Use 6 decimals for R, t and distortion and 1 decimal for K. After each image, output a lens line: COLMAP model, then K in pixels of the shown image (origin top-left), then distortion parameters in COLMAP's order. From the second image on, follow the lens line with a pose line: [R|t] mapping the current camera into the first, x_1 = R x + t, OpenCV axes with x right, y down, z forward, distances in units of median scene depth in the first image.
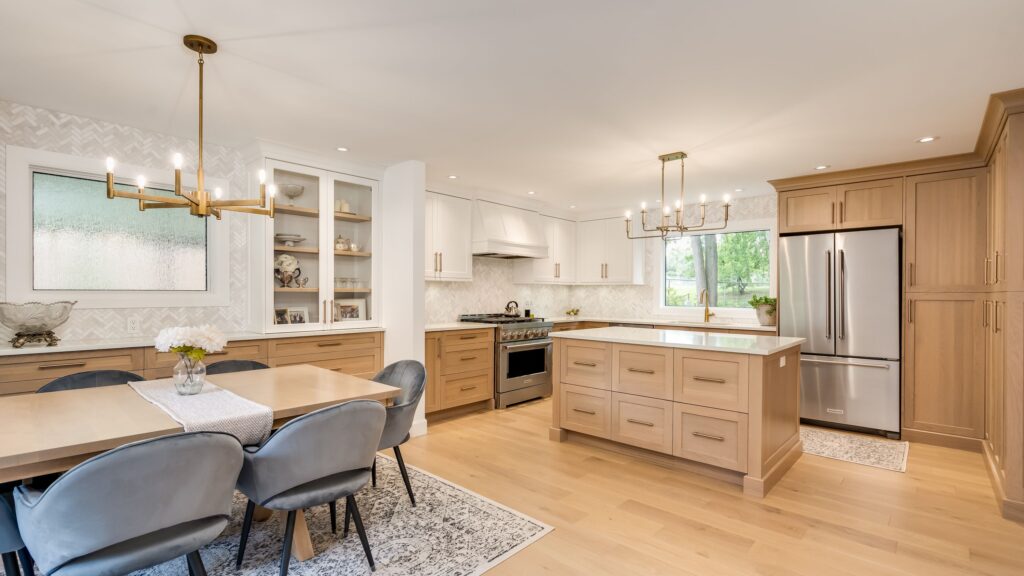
lens RADIAL K [[473.9, 0, 510.5], [0, 473.9, 294.6], [0, 0, 1]] dist [-0.002970, 0.001908]
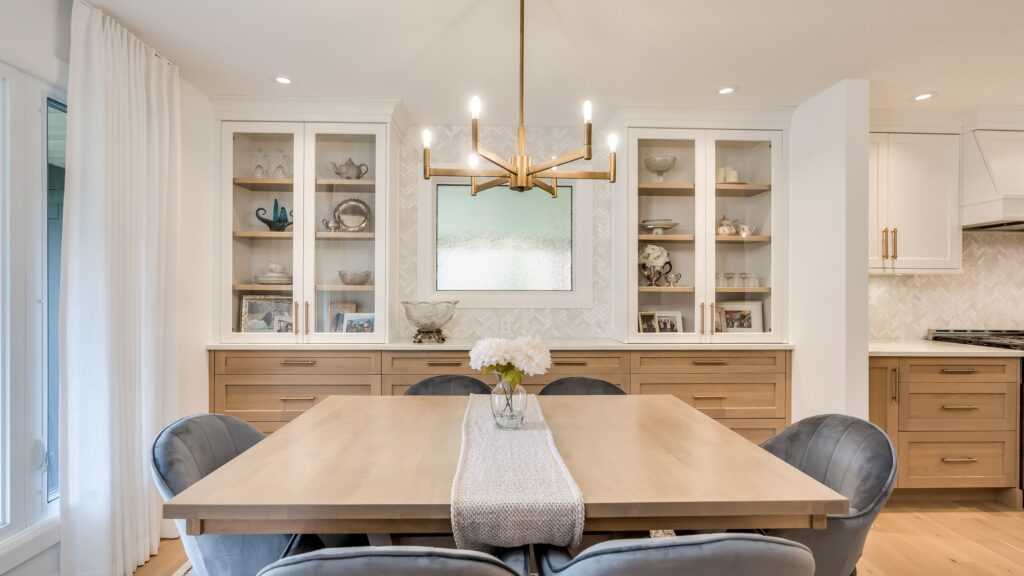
lens RADIAL K [[473.9, 0, 502.7], [0, 473.9, 292.2], [0, 0, 1]] dist [-0.002970, 0.001908]
pose [[0.699488, -0.001448, -0.714643, -0.077124], [-0.003141, 0.999982, -0.005101, -0.000527], [0.714637, 0.005813, 0.699471, 0.247634]]
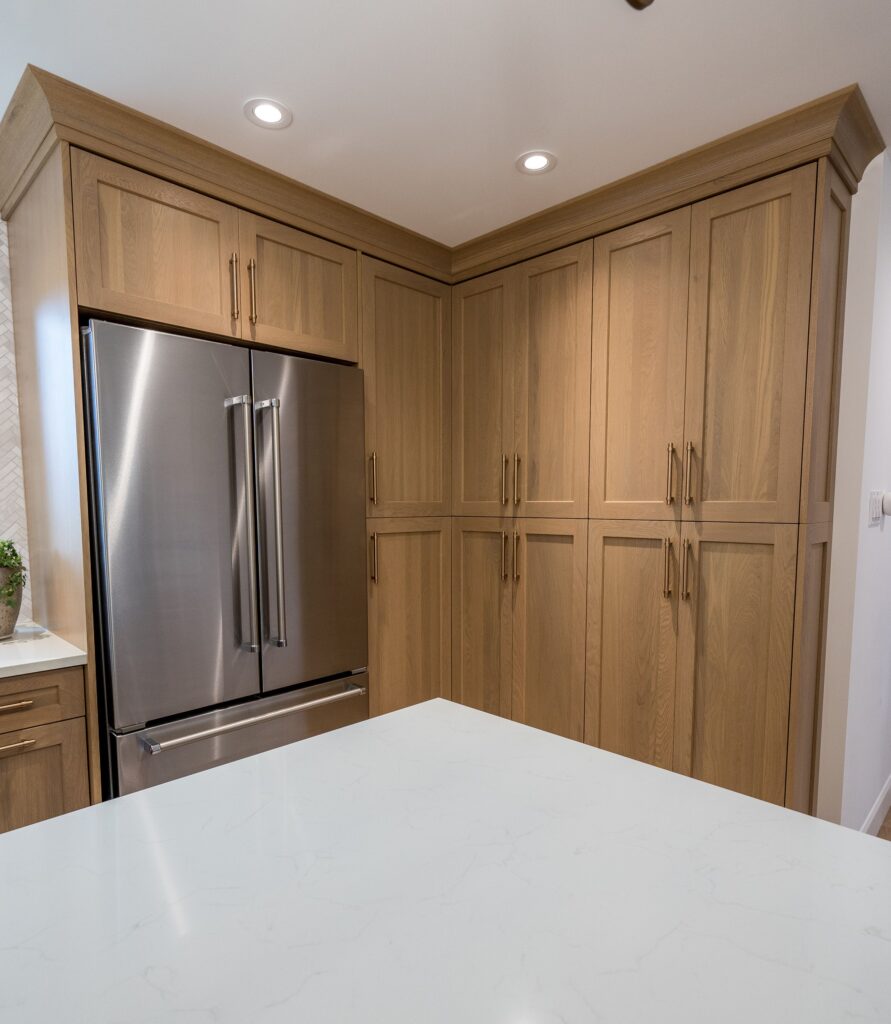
lens RADIAL K [[626.5, 0, 467.5], [0, 626.5, 566.7], [0, 0, 1]] dist [-0.018259, -0.000455]
pose [[0.052929, -0.106069, 0.992949, 0.249193], [0.002405, 0.994354, 0.106091, -0.022544], [-0.998595, -0.003227, 0.052885, 0.897902]]
